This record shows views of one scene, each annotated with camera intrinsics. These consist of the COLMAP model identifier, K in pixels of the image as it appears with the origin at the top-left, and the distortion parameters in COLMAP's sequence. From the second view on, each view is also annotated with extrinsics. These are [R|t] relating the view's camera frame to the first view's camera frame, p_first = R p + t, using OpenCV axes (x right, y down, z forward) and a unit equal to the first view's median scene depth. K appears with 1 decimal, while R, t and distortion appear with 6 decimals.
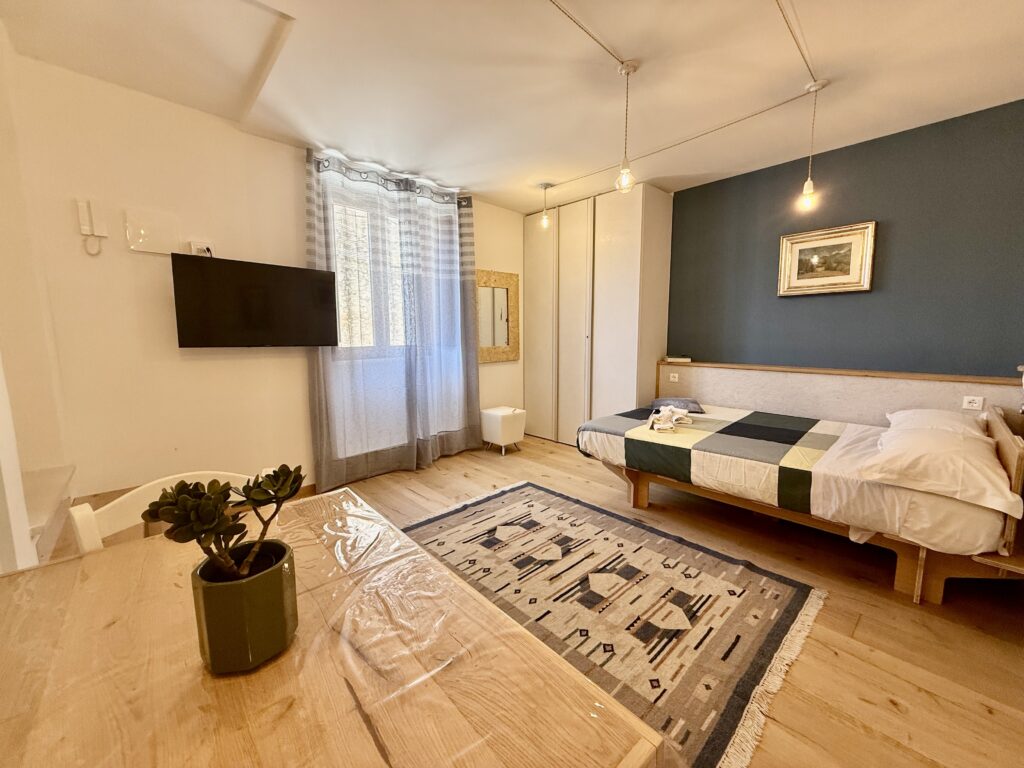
lens RADIAL K [[408.8, 0, 512.0], [0, 408.8, 384.0], [0, 0, 1]] dist [-0.000107, 0.000115]
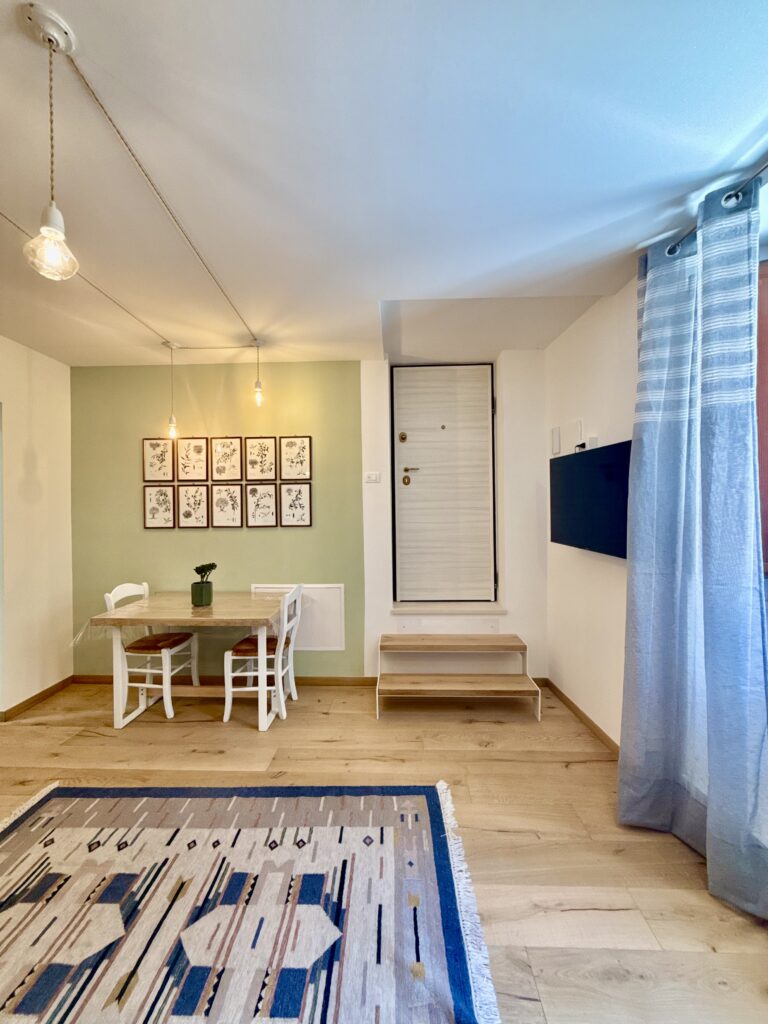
lens RADIAL K [[408.8, 0, 385.0], [0, 408.8, 510.0], [0, 0, 1]] dist [-0.000107, 0.000115]
pose [[-0.687586, 0.013009, -0.725986, 0.337210], [-0.080353, 0.992335, 0.093885, -0.267310], [0.721643, 0.122889, -0.681271, 1.528271]]
